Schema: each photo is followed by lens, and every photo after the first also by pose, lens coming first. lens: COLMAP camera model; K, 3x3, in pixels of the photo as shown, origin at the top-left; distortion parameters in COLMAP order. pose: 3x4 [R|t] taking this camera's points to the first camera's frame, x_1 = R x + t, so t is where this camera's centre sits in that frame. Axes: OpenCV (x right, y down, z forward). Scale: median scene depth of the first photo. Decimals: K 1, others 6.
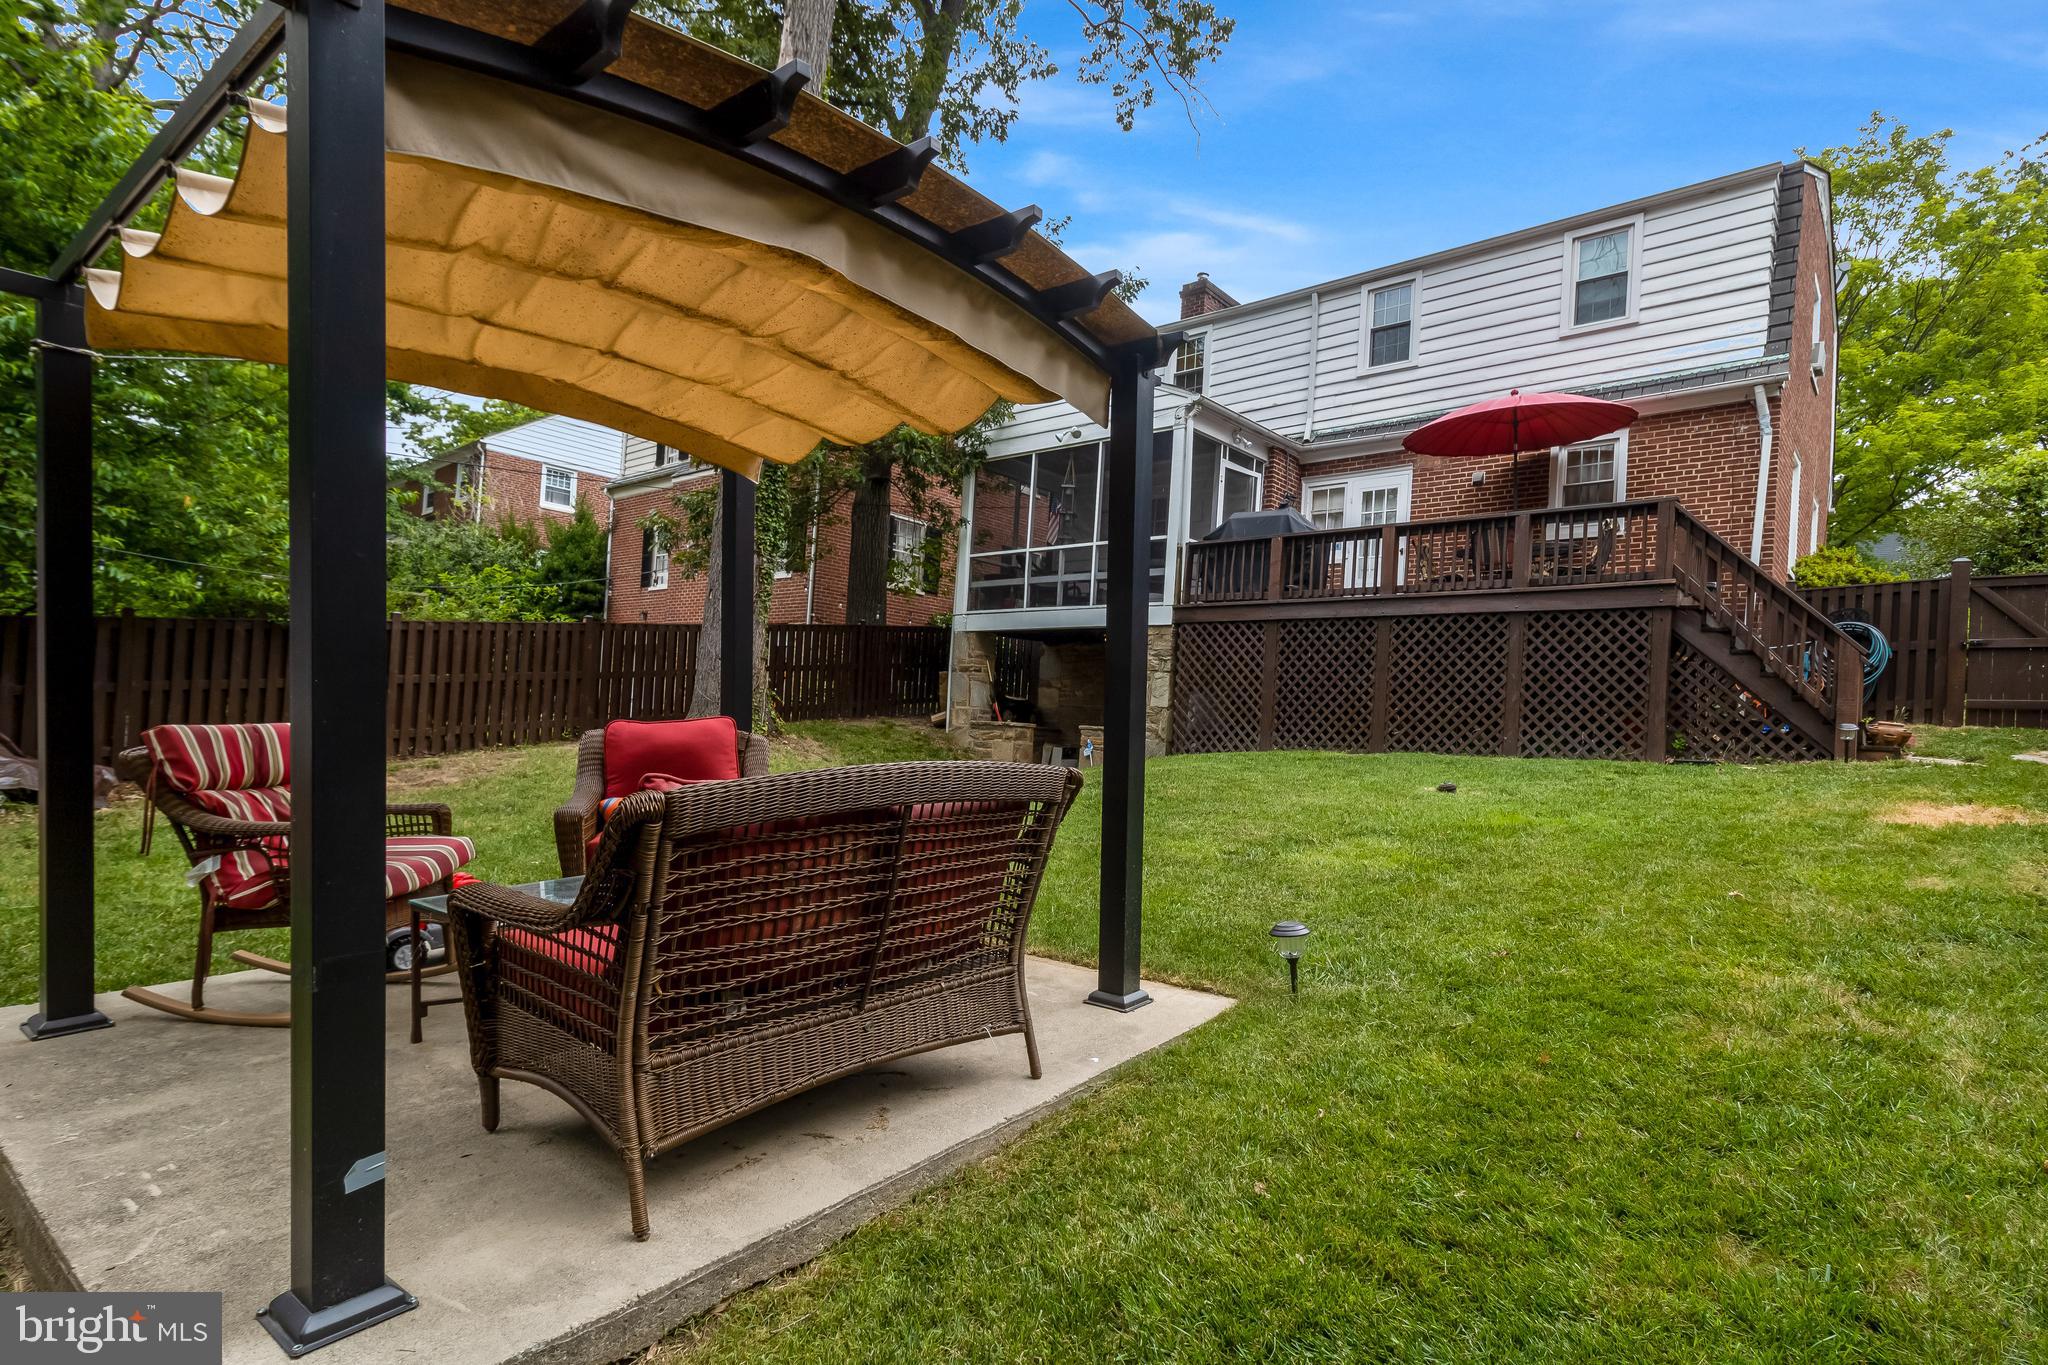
lens RADIAL K [[1018.2, 0, 1057.6], [0, 1018.2, 729.6], [0, 0, 1]] dist [-0.004162, 0.000047]
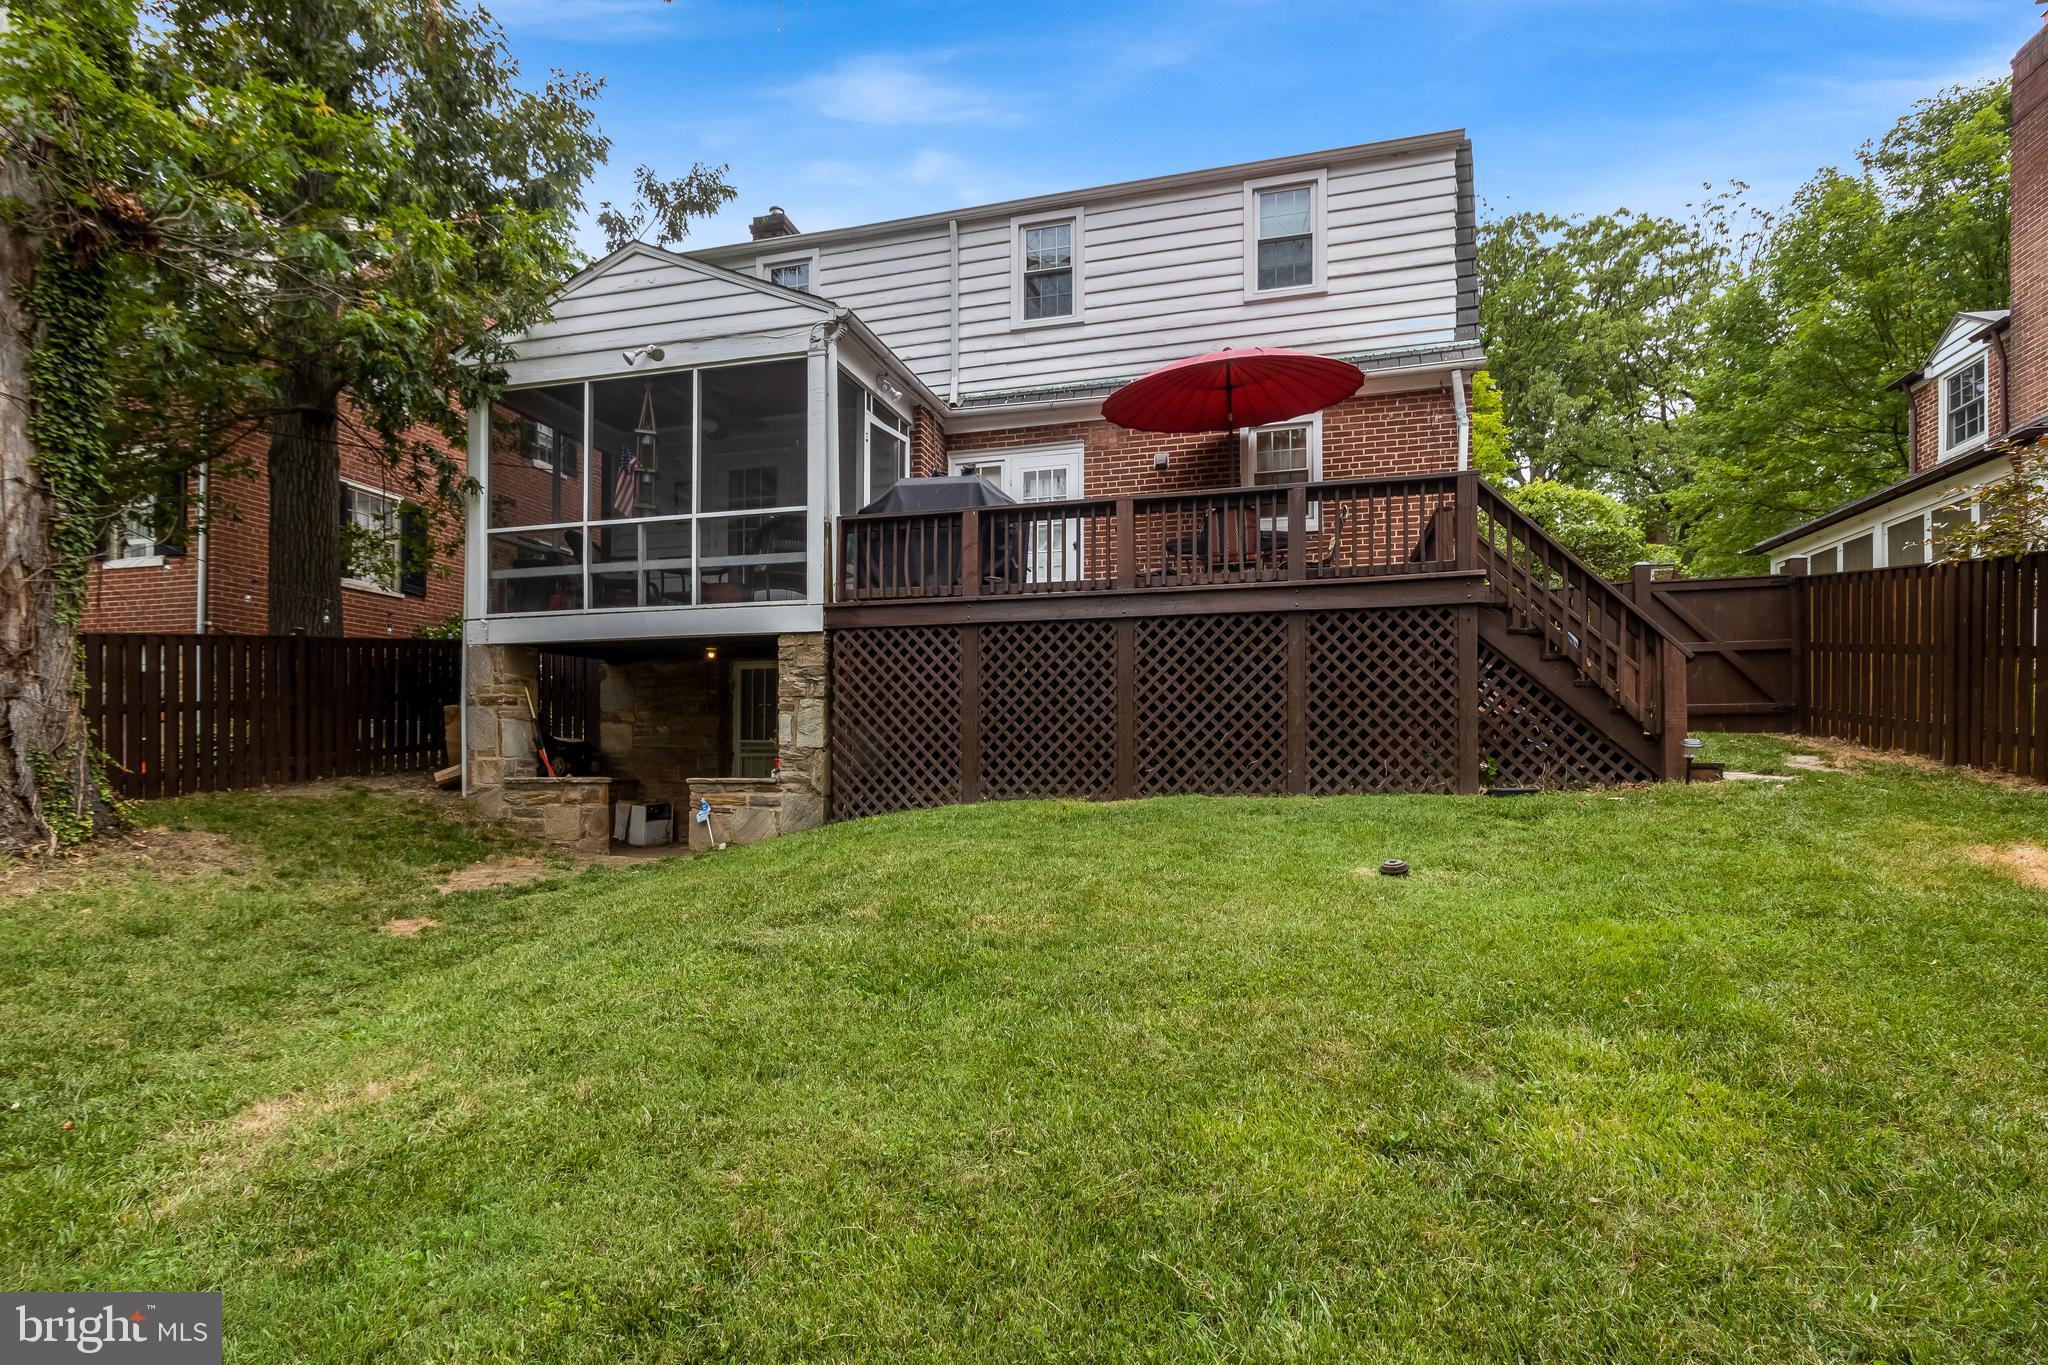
lens RADIAL K [[972.3, 0, 1012.7], [0, 972.3, 764.3], [0, 0, 1]] dist [-0.000690, 0.000257]
pose [[0.907521, -0.054924, 0.416400, -0.057367], [0.047627, 0.998475, 0.027900, -0.023640], [-0.417297, -0.005488, 0.908753, 0.336830]]
